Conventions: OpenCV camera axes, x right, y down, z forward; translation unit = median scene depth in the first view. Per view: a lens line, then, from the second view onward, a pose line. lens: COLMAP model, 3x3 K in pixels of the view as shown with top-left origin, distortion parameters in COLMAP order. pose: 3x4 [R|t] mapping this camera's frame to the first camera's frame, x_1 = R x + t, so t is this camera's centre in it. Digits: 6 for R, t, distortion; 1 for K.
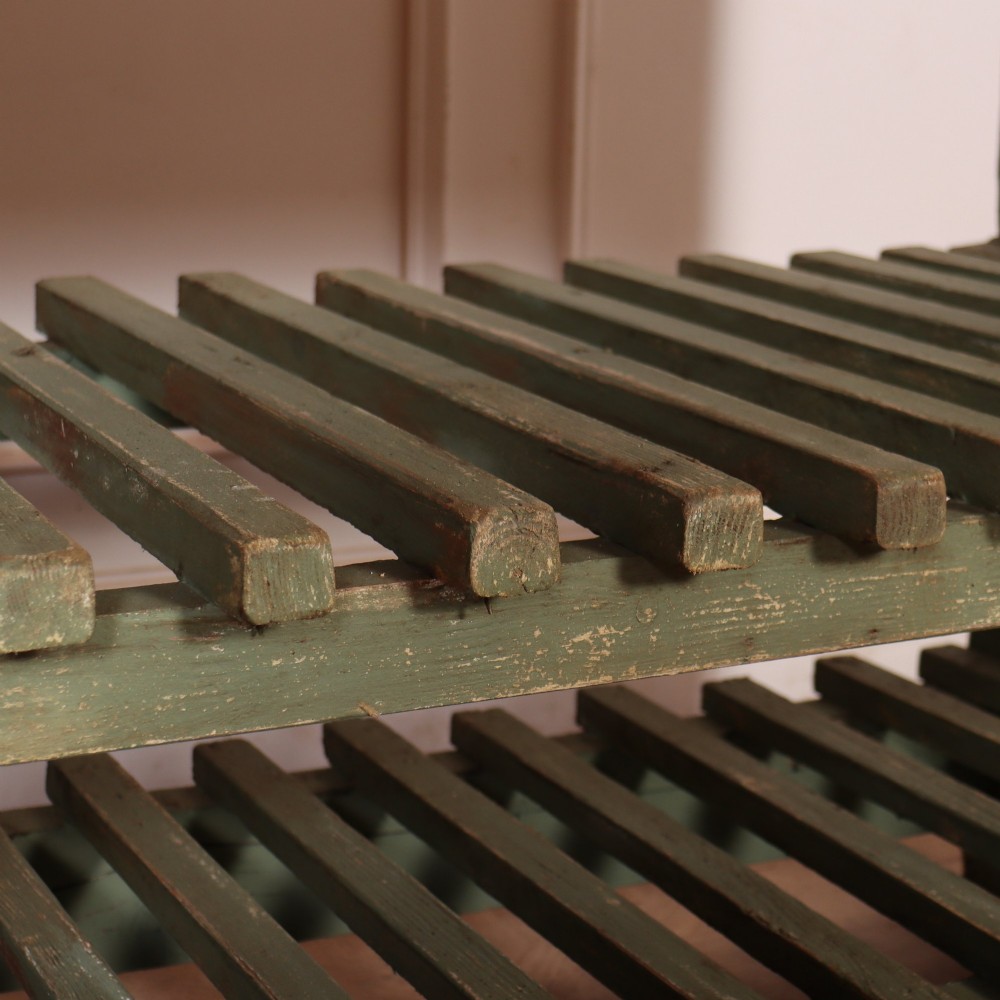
lens RADIAL K [[2309.2, 0, 501.6], [0, 2309.2, 416.5], [0, 0, 1]] dist [-0.097763, 0.498620]
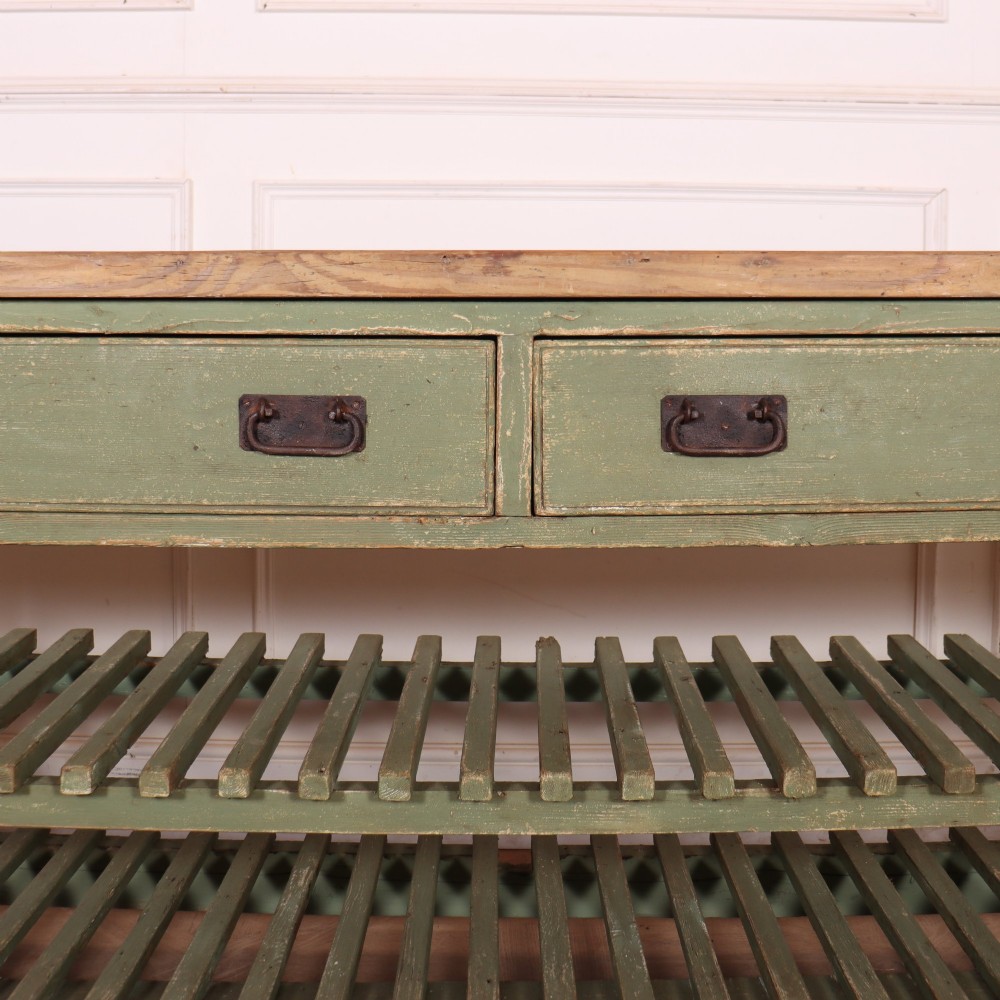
lens RADIAL K [[1455.6, 0, 520.7], [0, 1455.6, 414.3], [0, 0, 1]] dist [-0.172545, 0.146043]
pose [[0.896445, 0.013604, -0.442946, 0.476929], [-0.065128, 0.992720, -0.101317, -0.195679], [0.438343, 0.119673, 0.890805, -0.827813]]
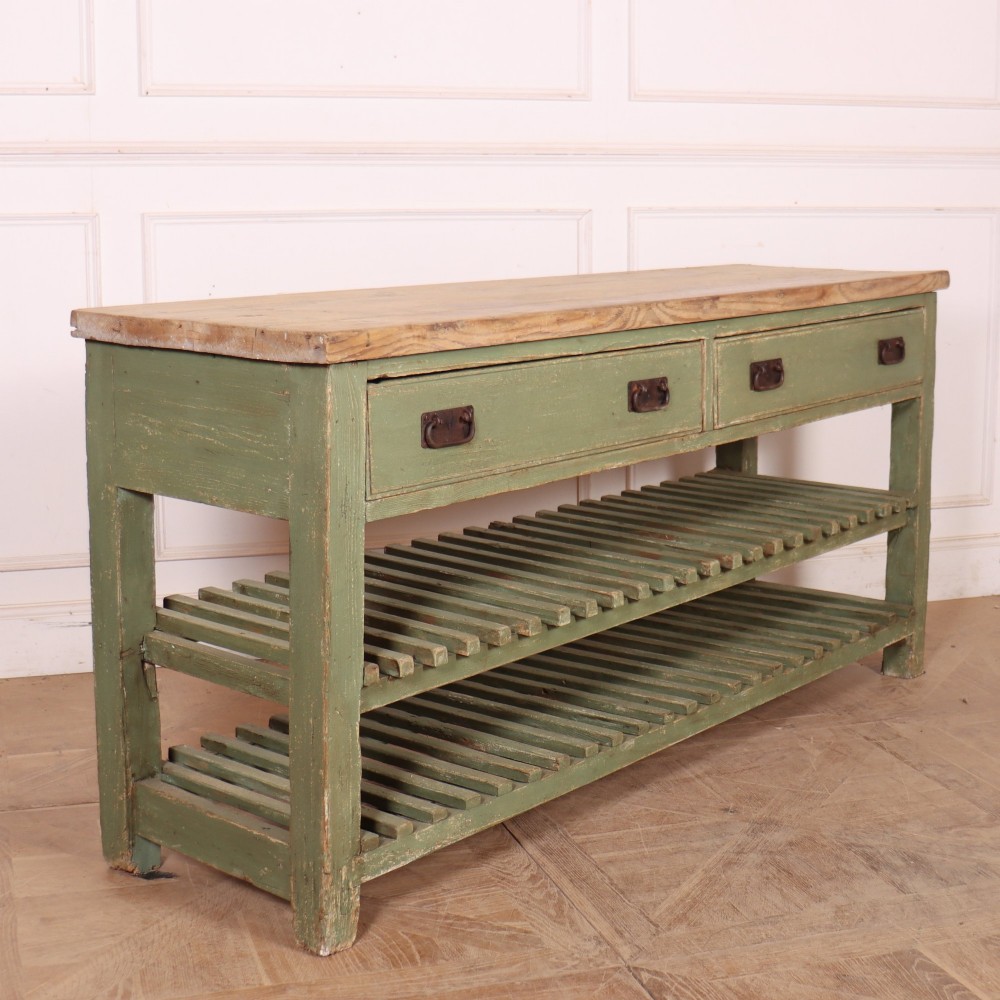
lens RADIAL K [[1689.7, 0, 475.8], [0, 1689.7, 522.0], [0, 0, 1]] dist [-0.170885, 0.084940]
pose [[0.917716, -0.106526, 0.382686, -2.335506], [0.101125, 0.994283, 0.034267, -0.228475], [-0.384149, 0.007251, 0.923243, -2.694041]]
